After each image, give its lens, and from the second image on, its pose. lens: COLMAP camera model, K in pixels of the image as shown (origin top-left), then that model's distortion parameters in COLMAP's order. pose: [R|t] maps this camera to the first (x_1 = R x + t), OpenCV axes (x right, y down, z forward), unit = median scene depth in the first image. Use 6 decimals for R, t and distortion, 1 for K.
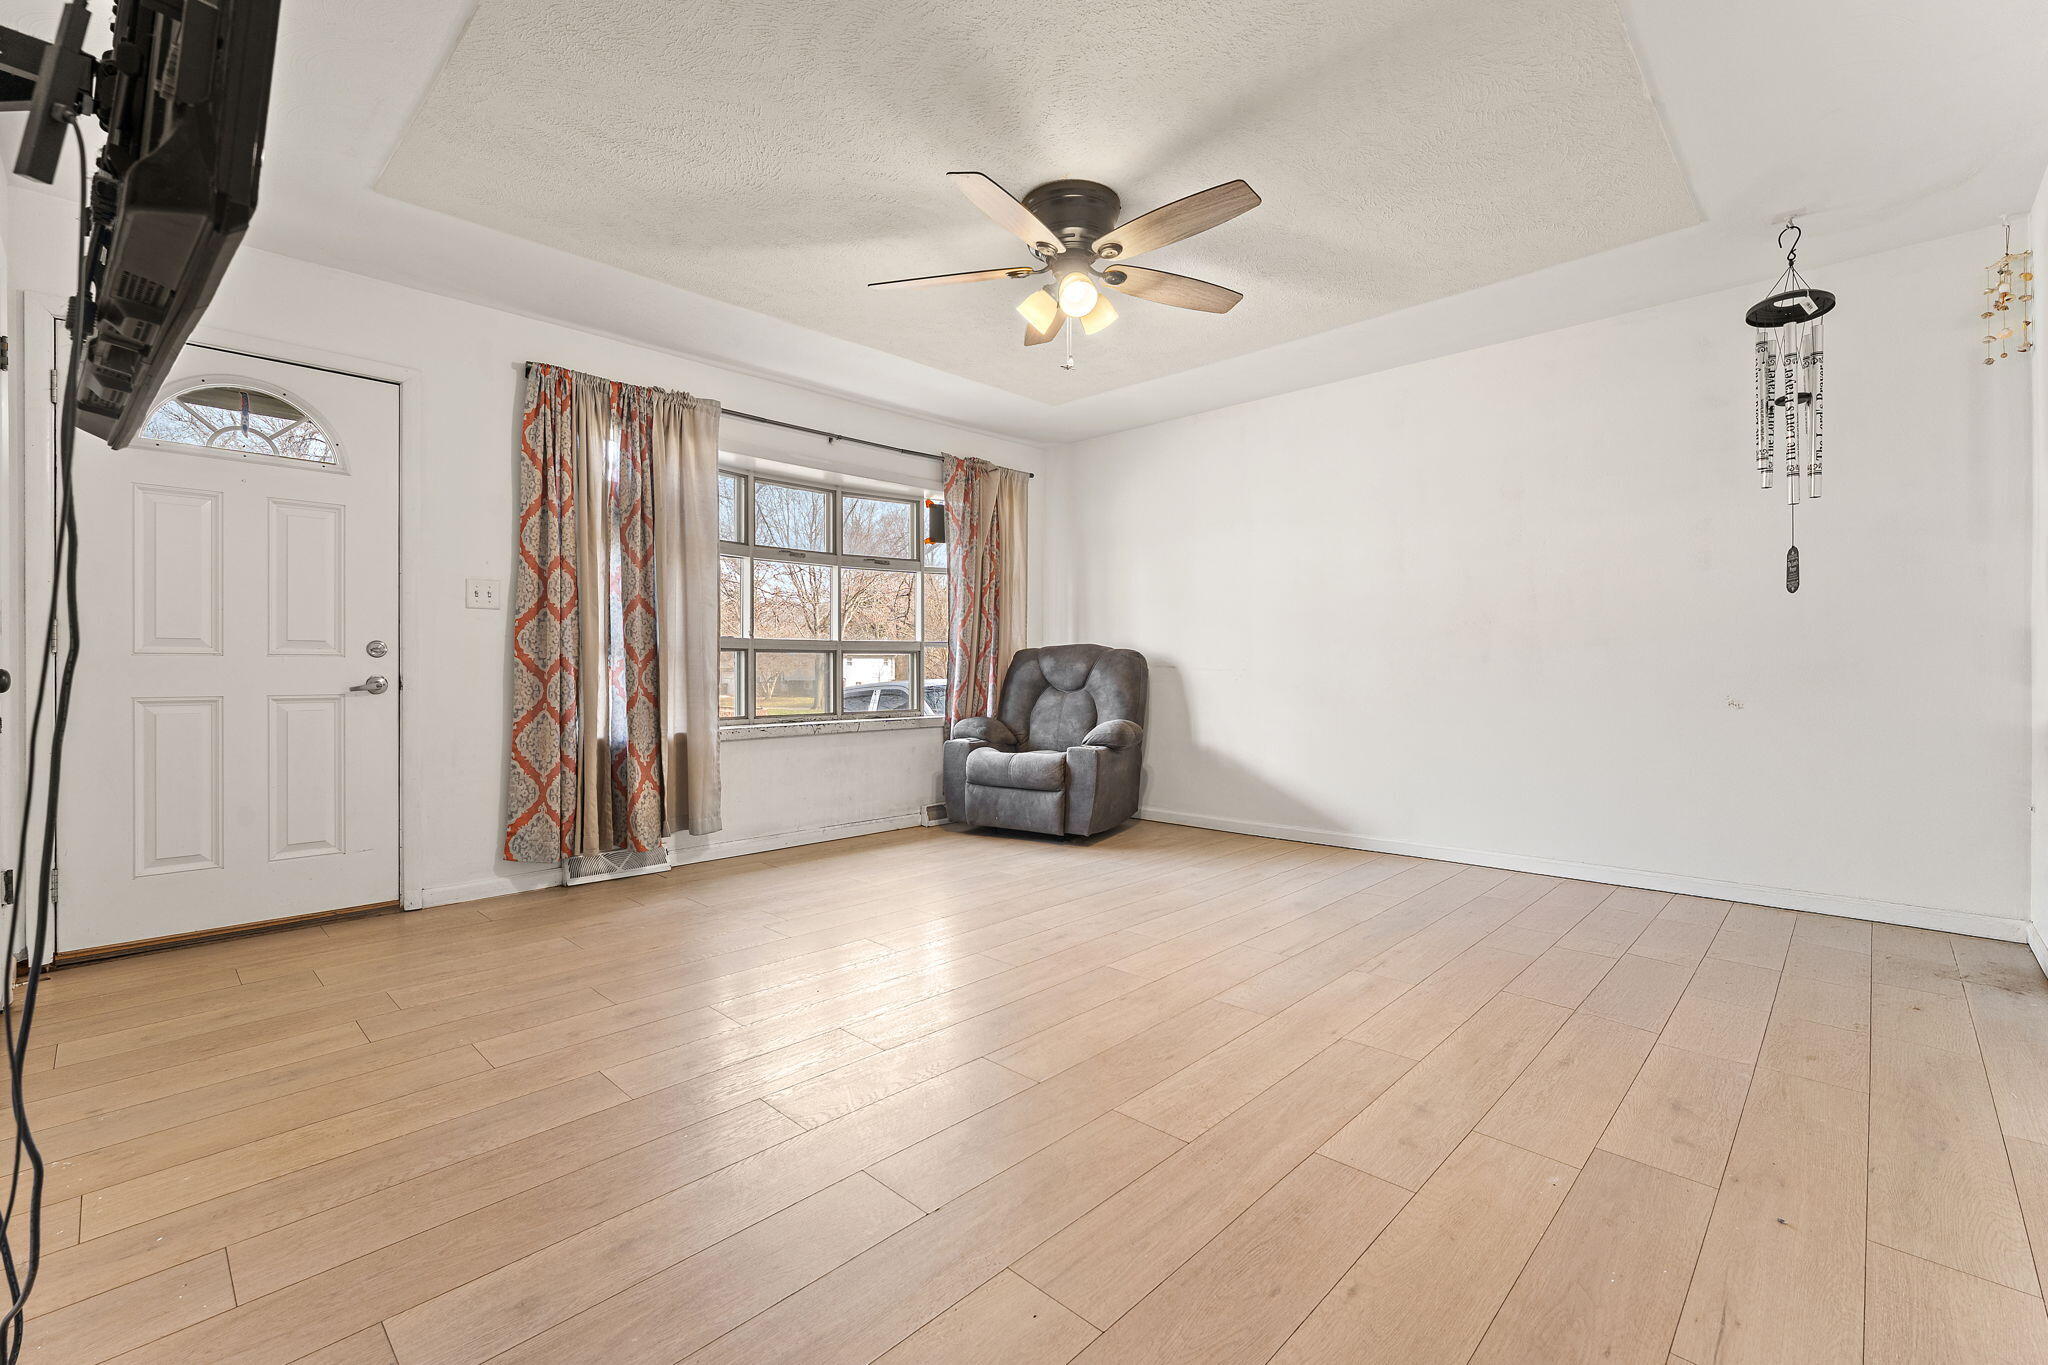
lens RADIAL K [[888.2, 0, 1022.6], [0, 888.2, 674.9], [0, 0, 1]] dist [0.001918, 0.000111]
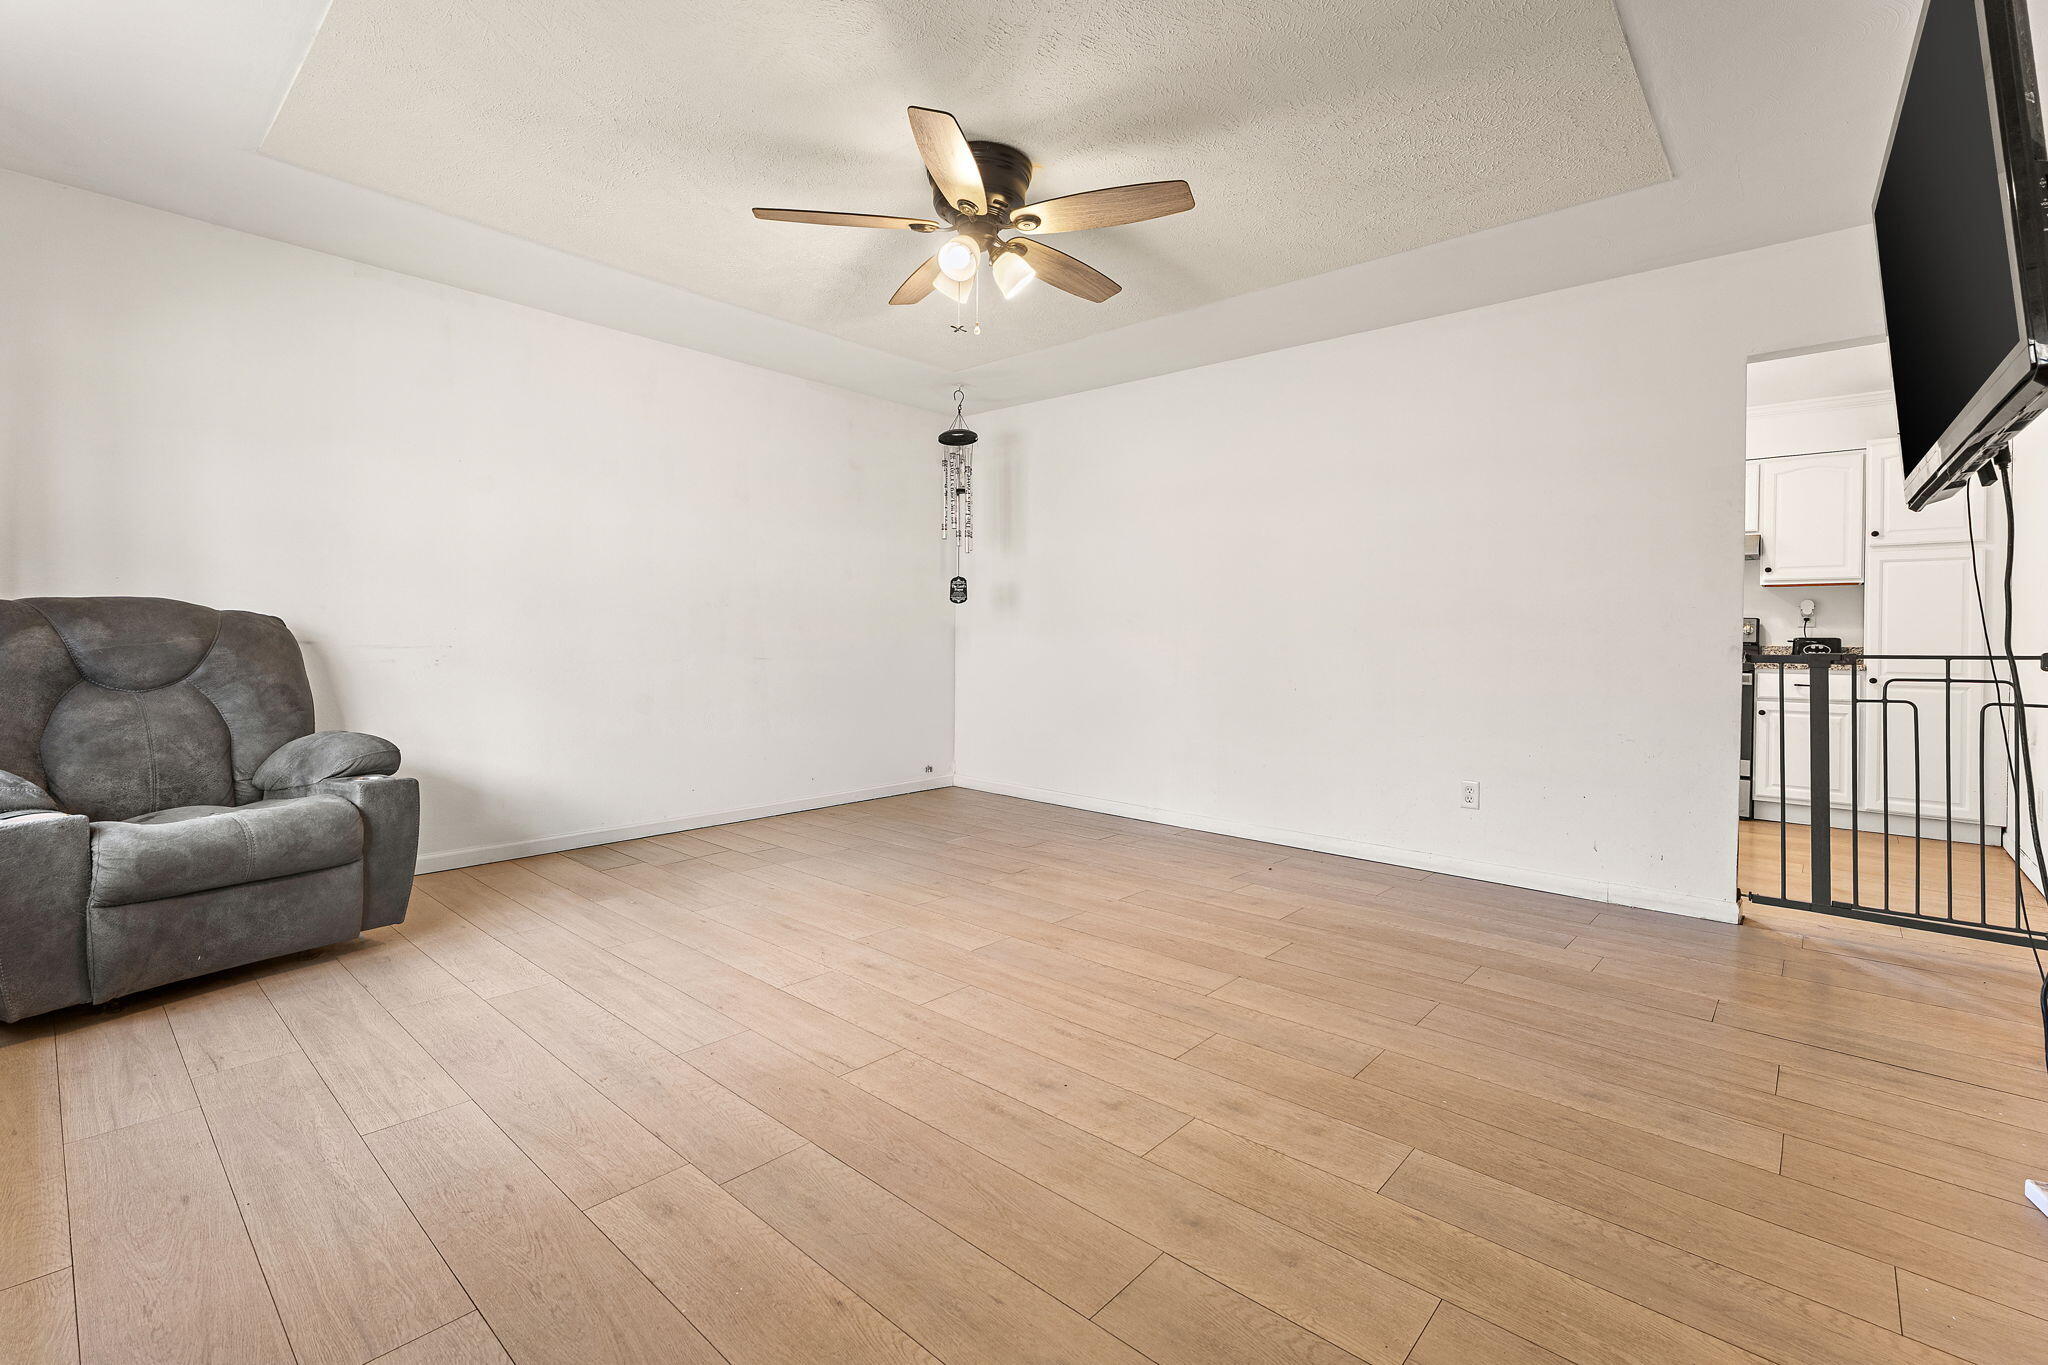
lens RADIAL K [[890.4, 0, 1021.7], [0, 890.4, 635.3], [0, 0, 1]] dist [0.002069, 0.000377]
pose [[-0.038332, 0.012124, 0.999191, -1.049566], [0.000993, 0.999926, -0.012095, -0.012962], [-0.999265, 0.000529, -0.038342, 1.140469]]
